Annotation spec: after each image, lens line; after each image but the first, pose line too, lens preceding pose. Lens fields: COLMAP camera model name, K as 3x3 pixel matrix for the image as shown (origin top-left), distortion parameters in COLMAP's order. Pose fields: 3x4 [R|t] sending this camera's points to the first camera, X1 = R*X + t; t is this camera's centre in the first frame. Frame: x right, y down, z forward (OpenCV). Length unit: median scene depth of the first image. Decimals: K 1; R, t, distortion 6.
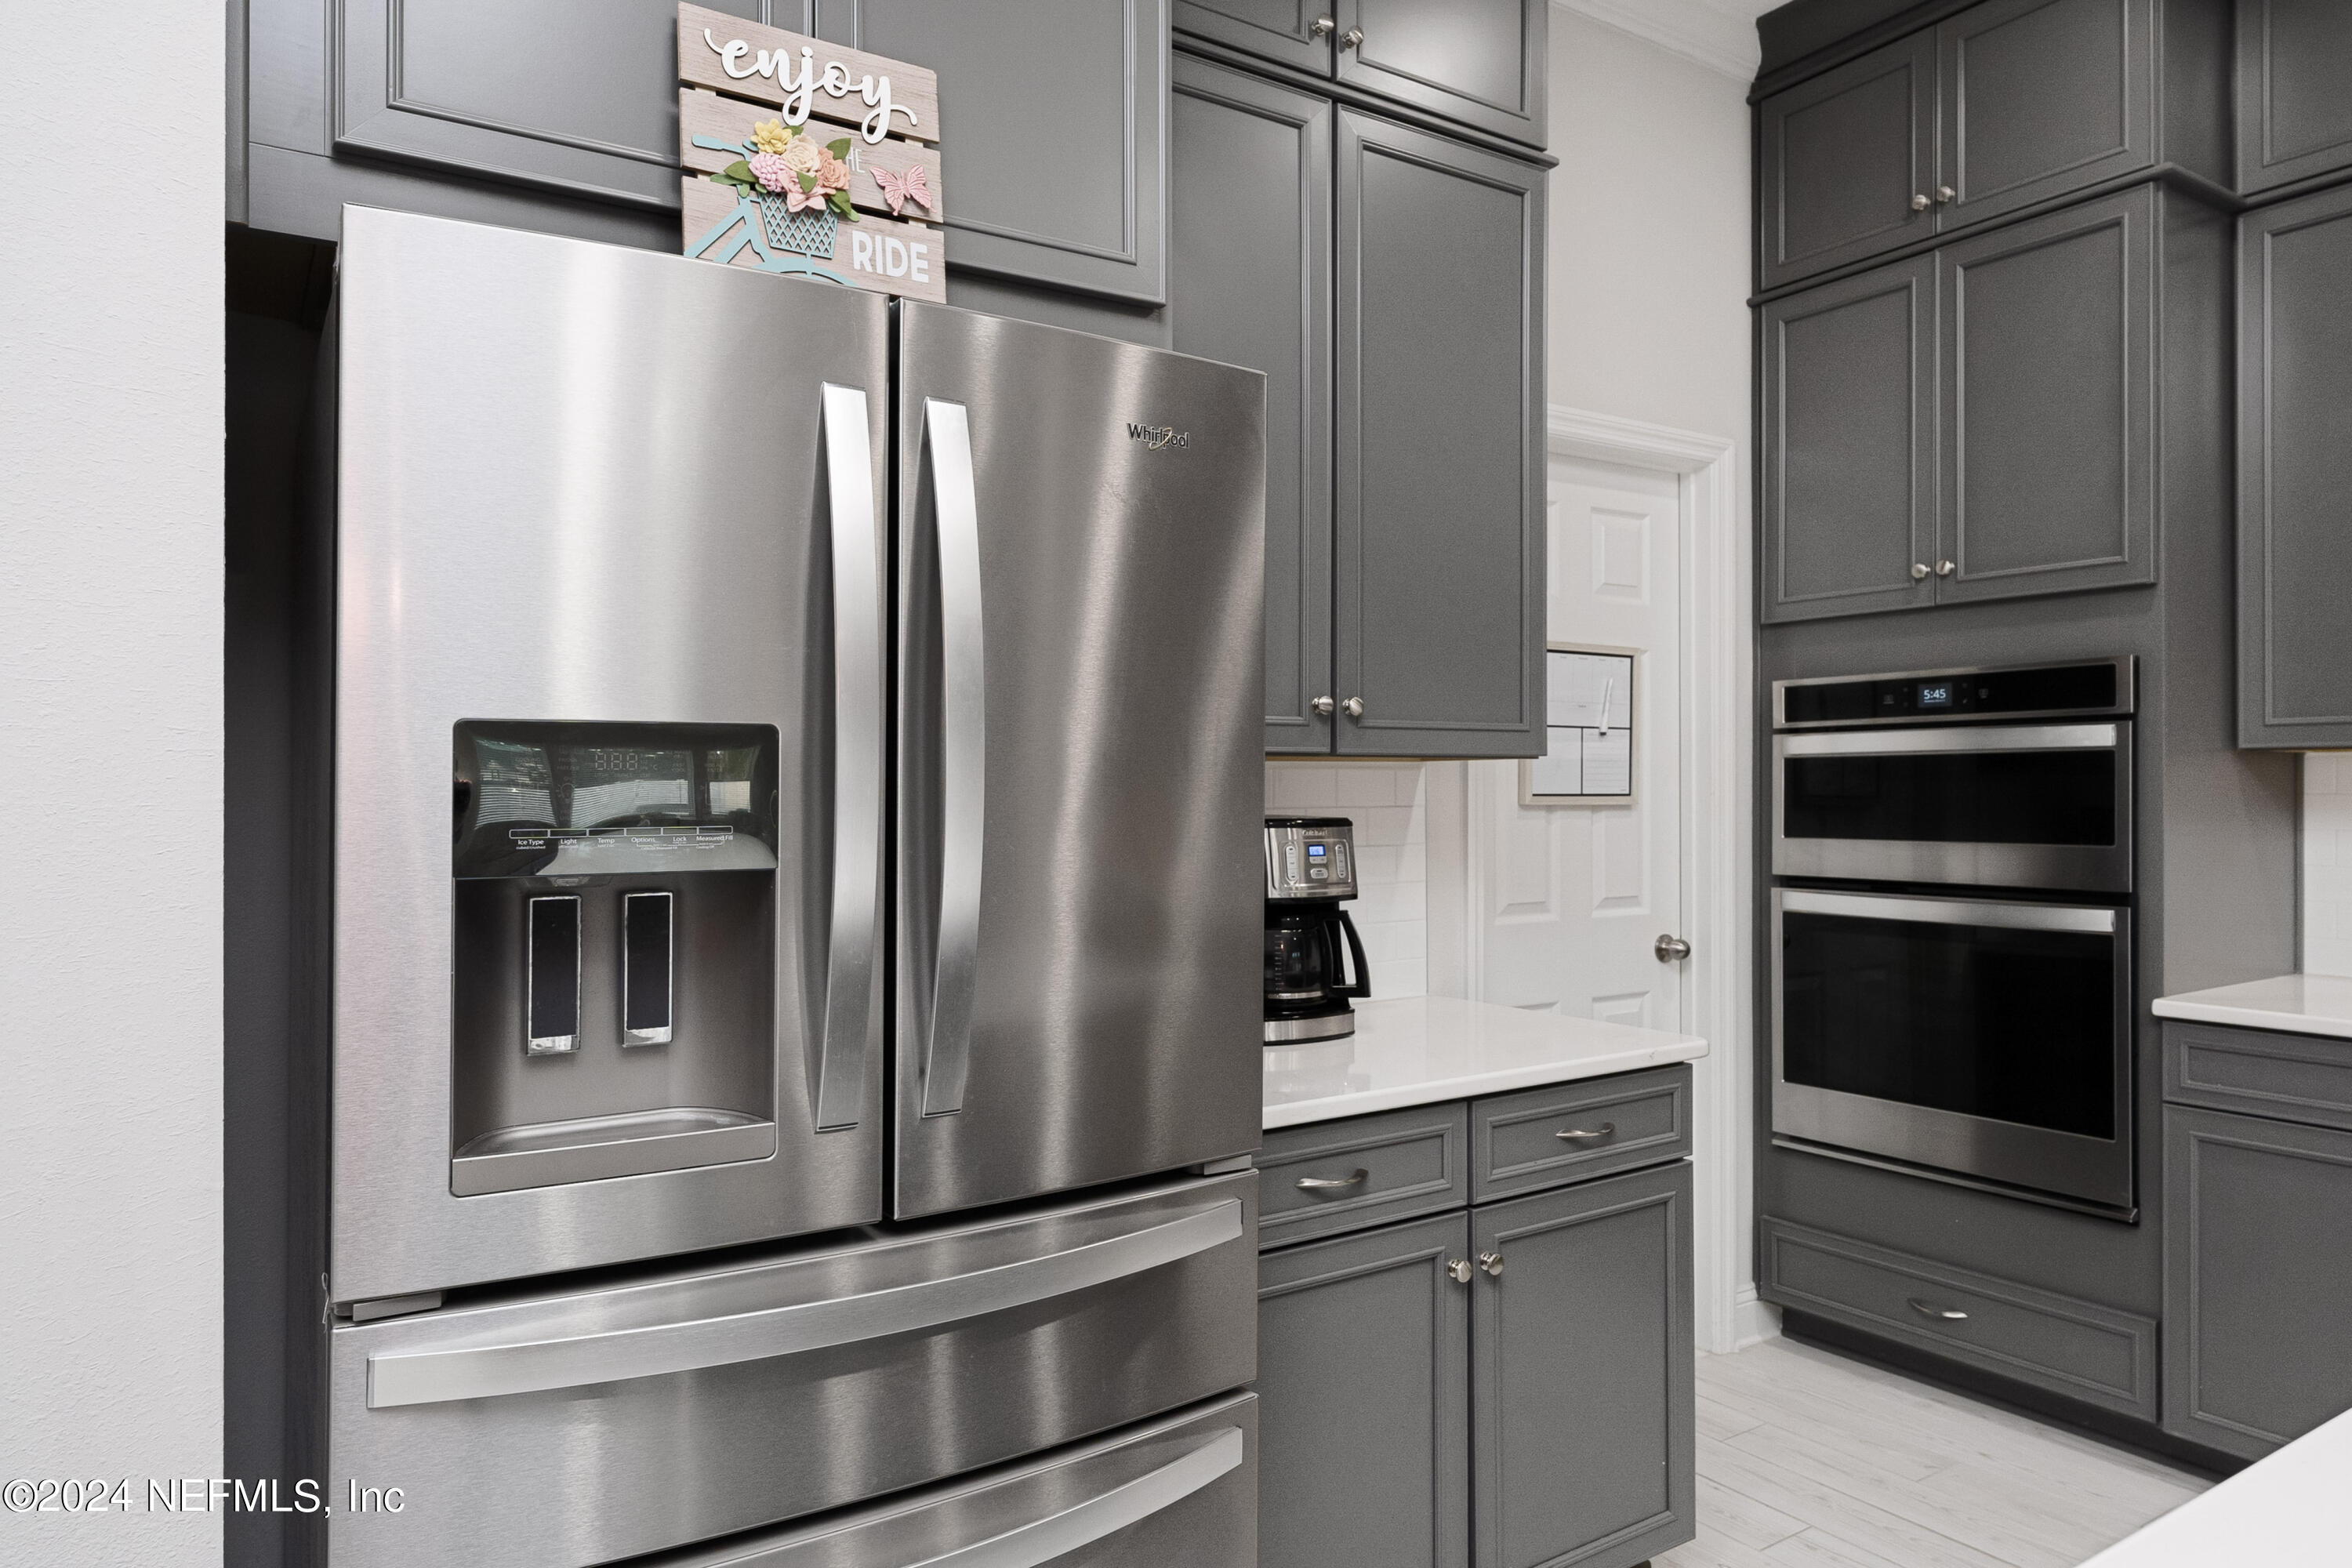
lens RADIAL K [[1479.7, 0, 1164.0], [0, 1479.7, 790.1], [0, 0, 1]] dist [0.002446, 0.002029]
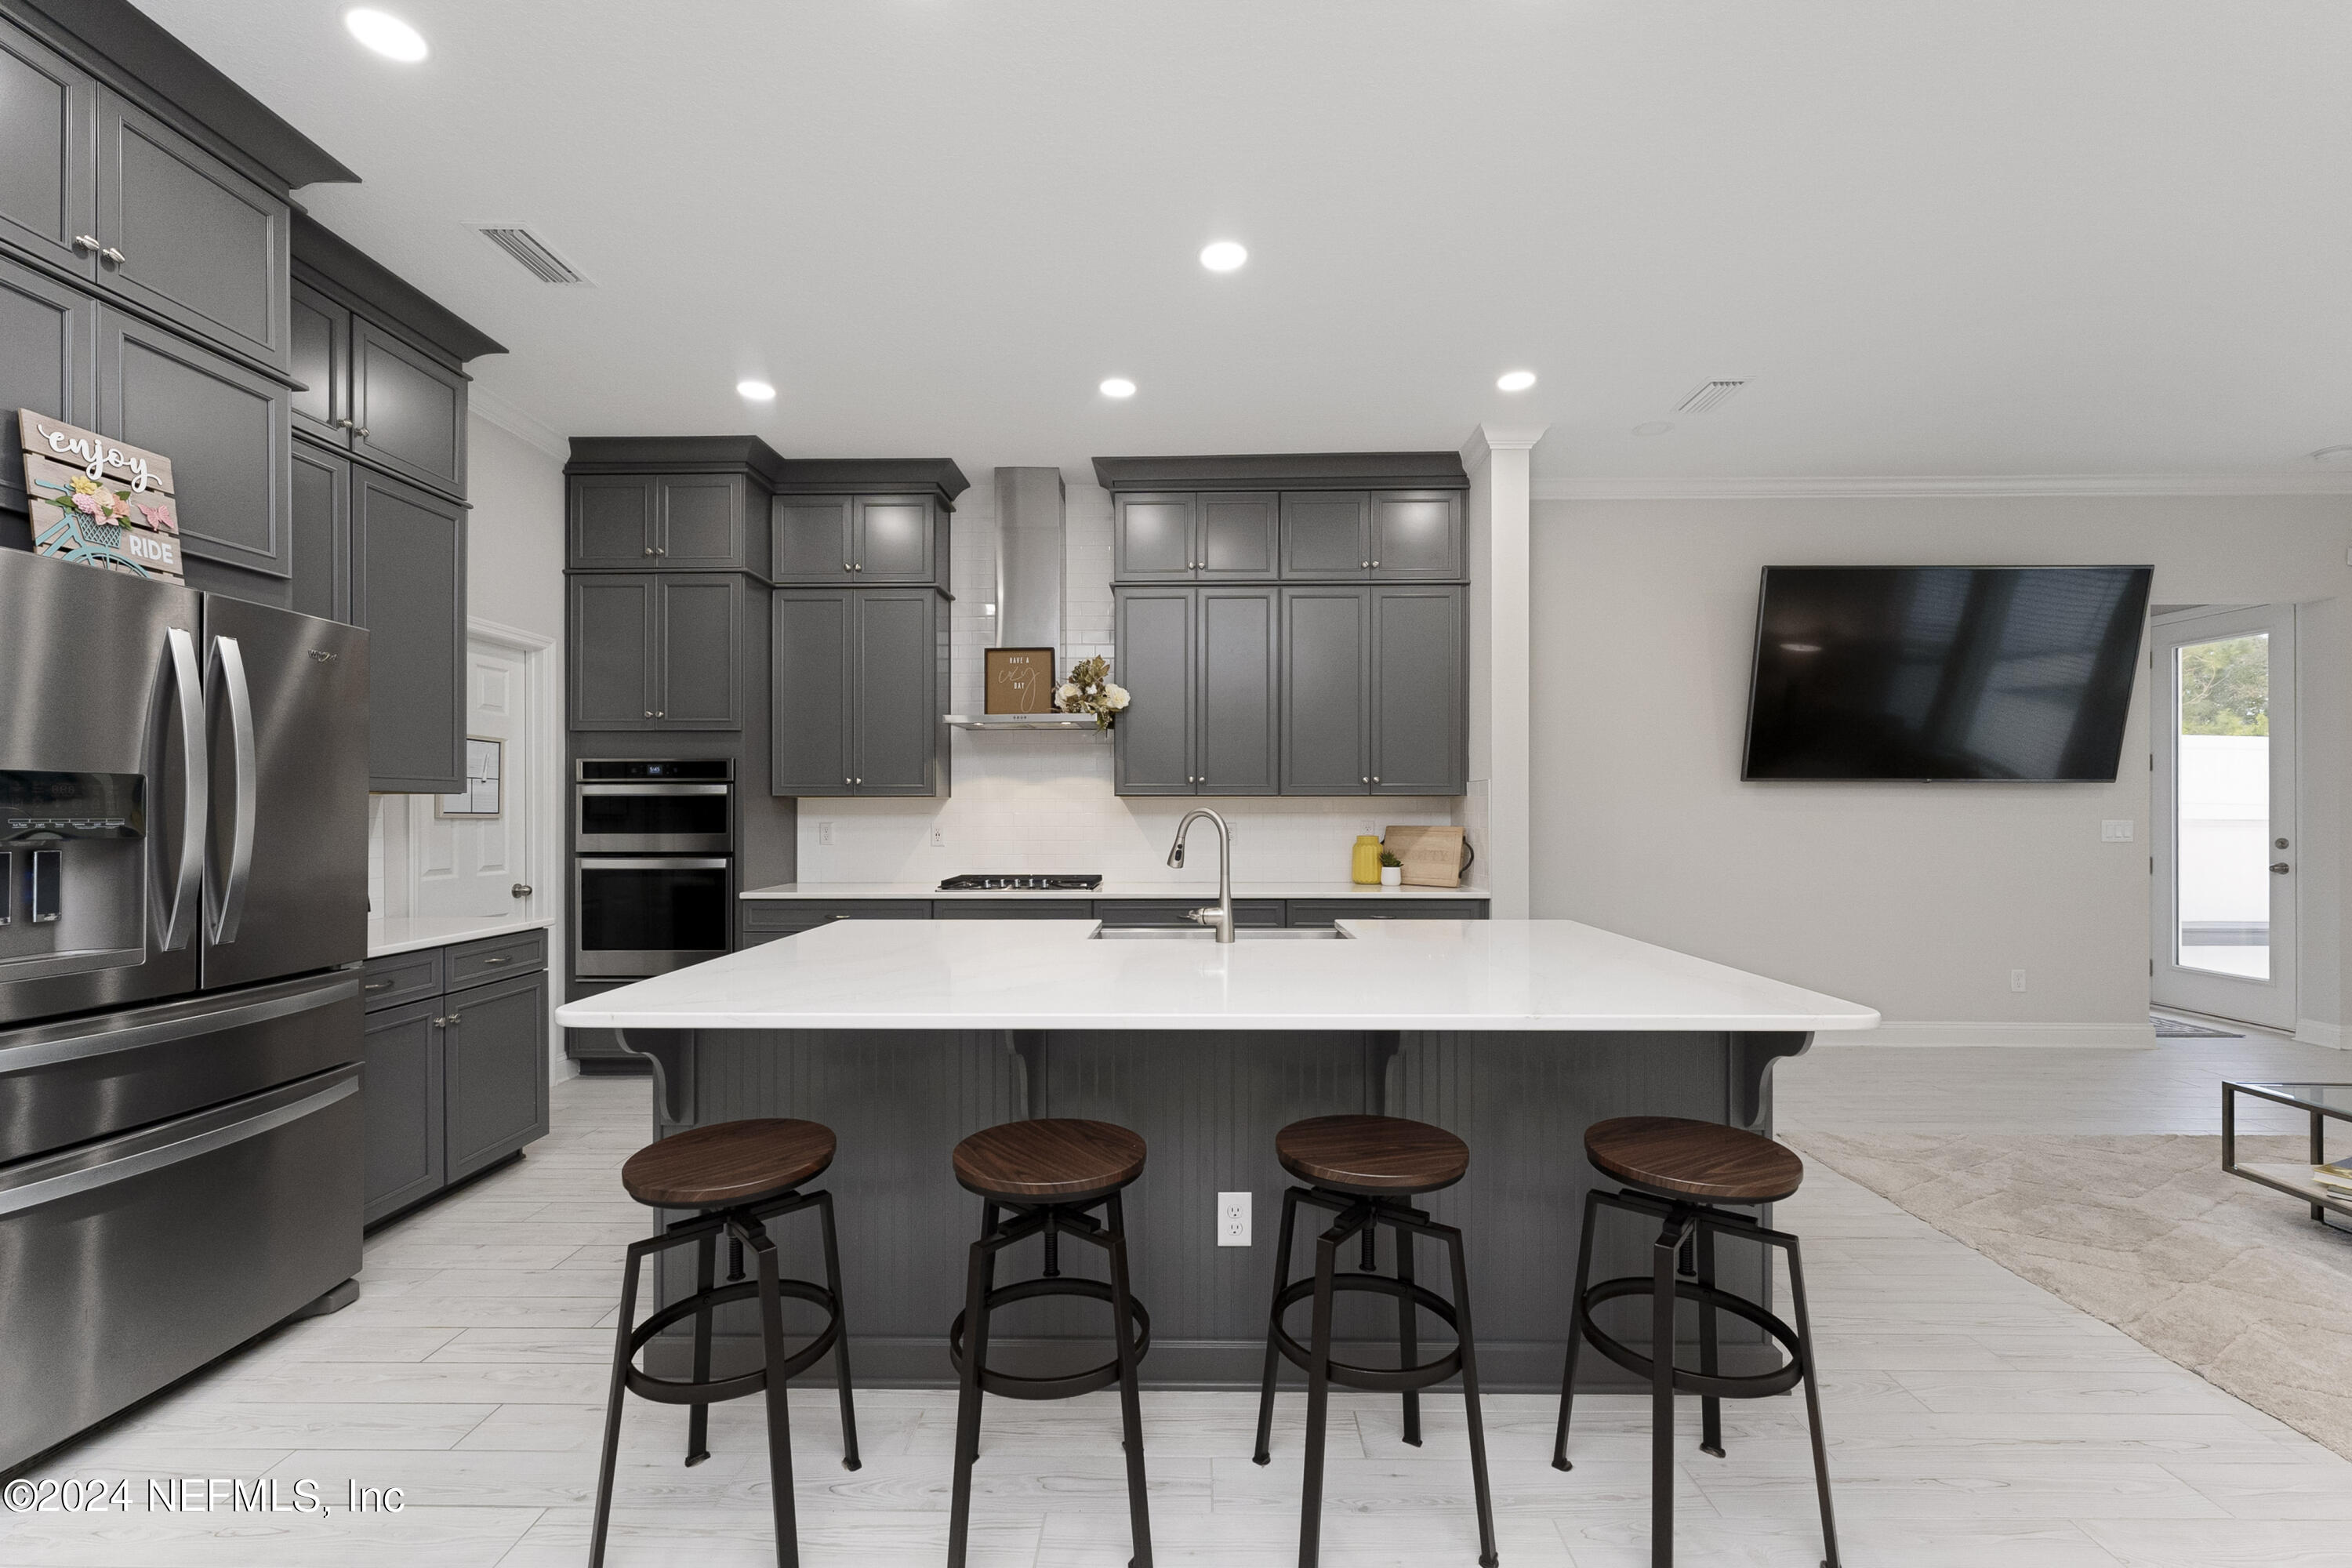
lens RADIAL K [[962.9, 0, 1176.8], [0, 962.9, 813.3], [0, 0, 1]] dist [-0.002363, -0.000053]
pose [[0.560848, 0.003718, 0.827911, -0.281255], [-0.000272, 0.999991, -0.004307, 0.010390], [-0.827919, 0.002190, 0.560844, -0.547364]]
